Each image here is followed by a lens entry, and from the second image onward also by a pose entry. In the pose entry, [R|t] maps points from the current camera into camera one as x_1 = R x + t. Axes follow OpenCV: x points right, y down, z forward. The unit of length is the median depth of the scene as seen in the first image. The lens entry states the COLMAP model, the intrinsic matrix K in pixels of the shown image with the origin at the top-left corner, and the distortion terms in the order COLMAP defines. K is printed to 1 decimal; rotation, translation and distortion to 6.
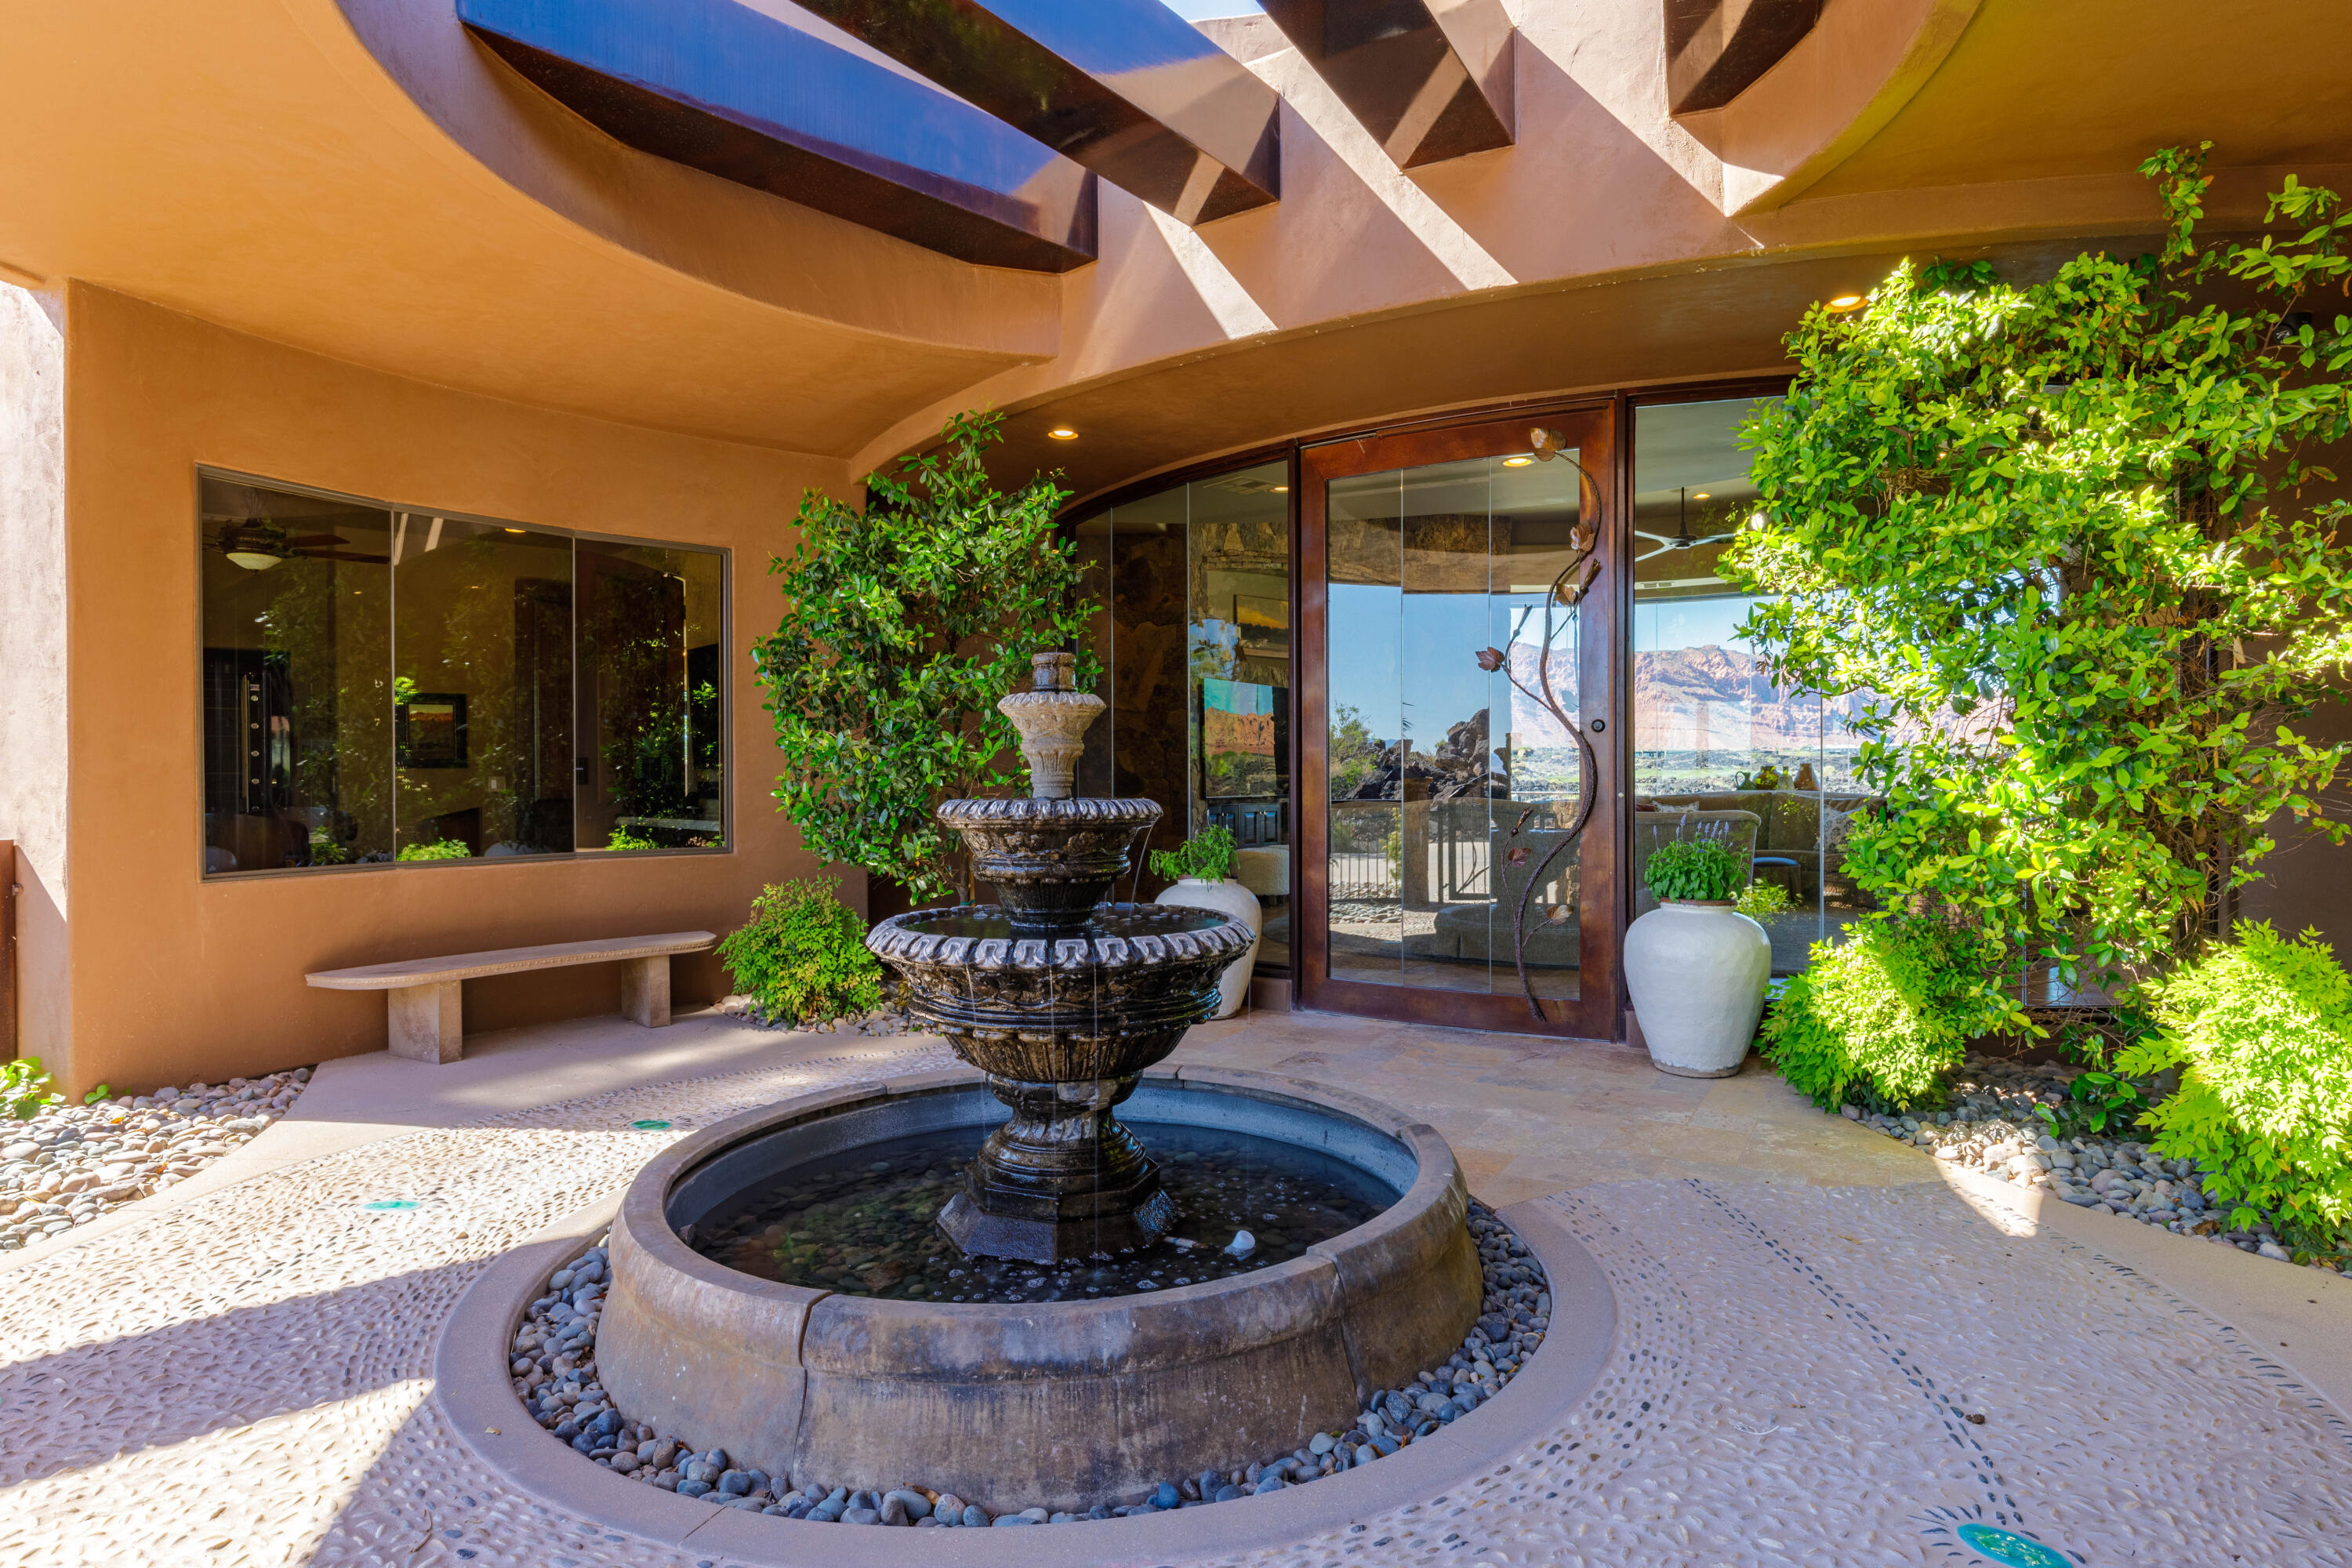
lens RADIAL K [[1262.1, 0, 1192.5], [0, 1262.1, 783.2], [0, 0, 1]] dist [0.002230, -0.000883]
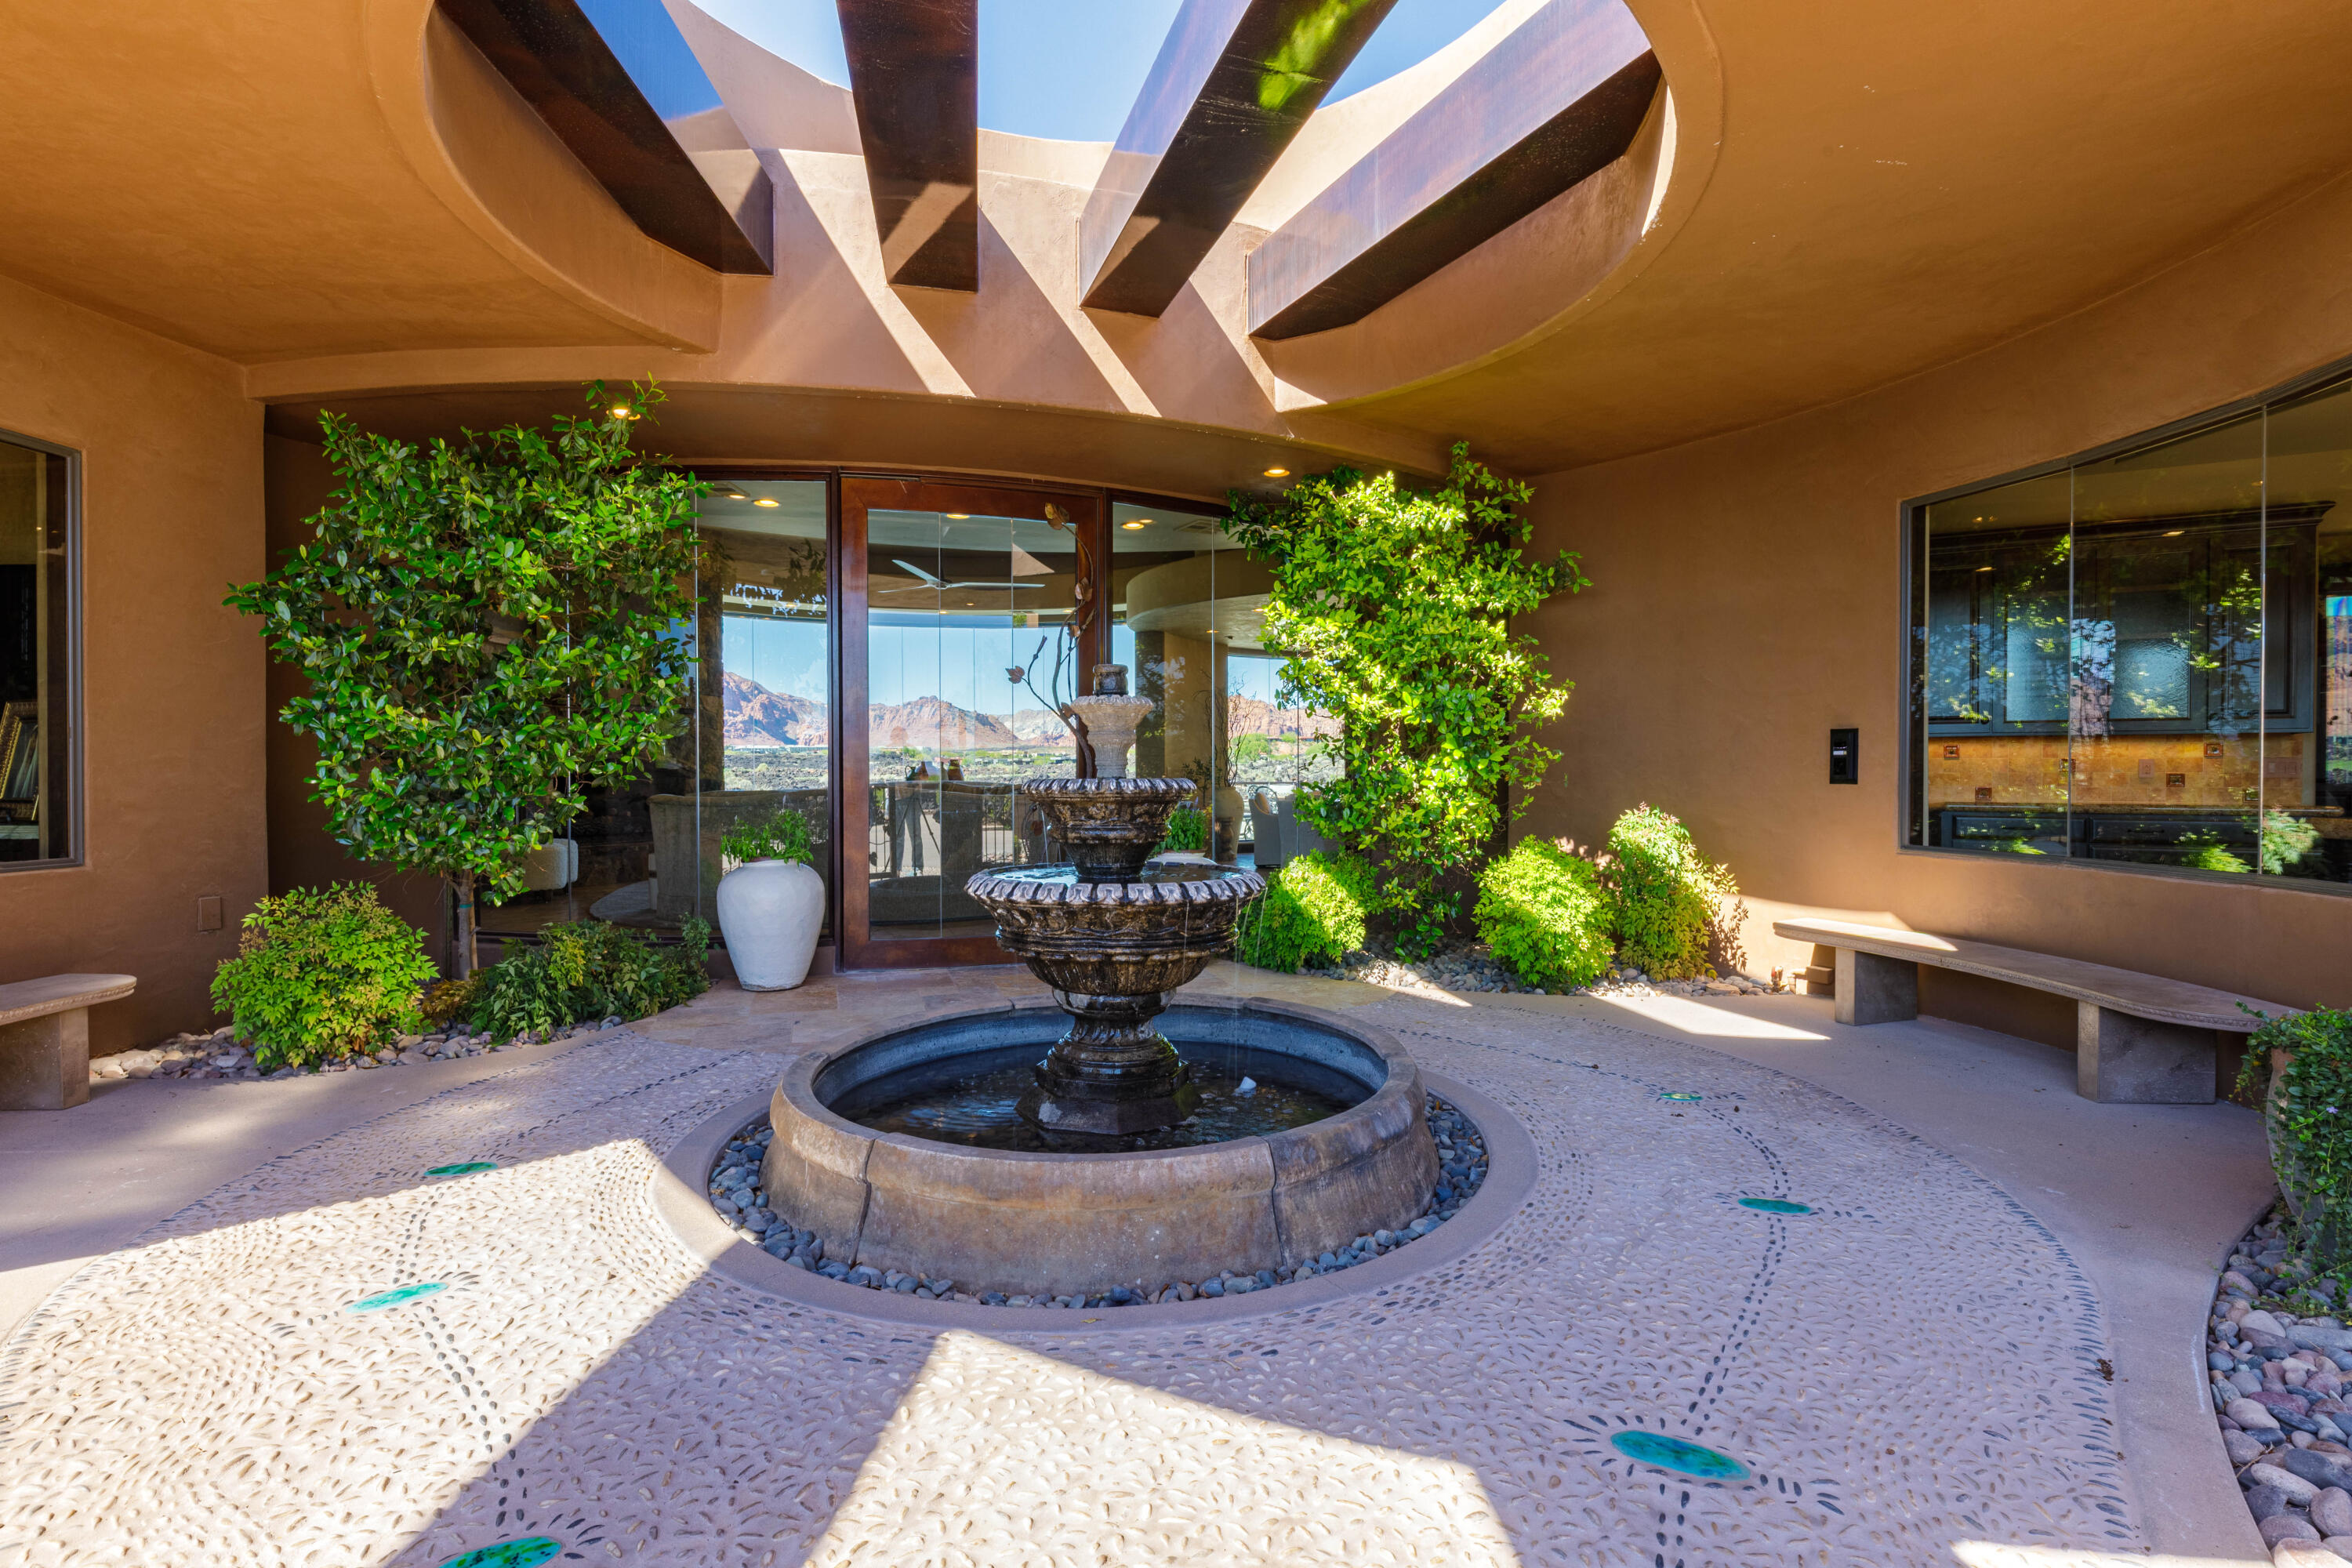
lens RADIAL K [[1138.2, 0, 1181.8], [0, 1138.2, 780.5], [0, 0, 1]] dist [-0.000737, 0.000090]
pose [[0.666544, -0.003226, 0.745458, -0.799033], [0.002357, 0.999995, 0.002219, 0.010930], [-0.745462, 0.000278, 0.666548, 0.155059]]
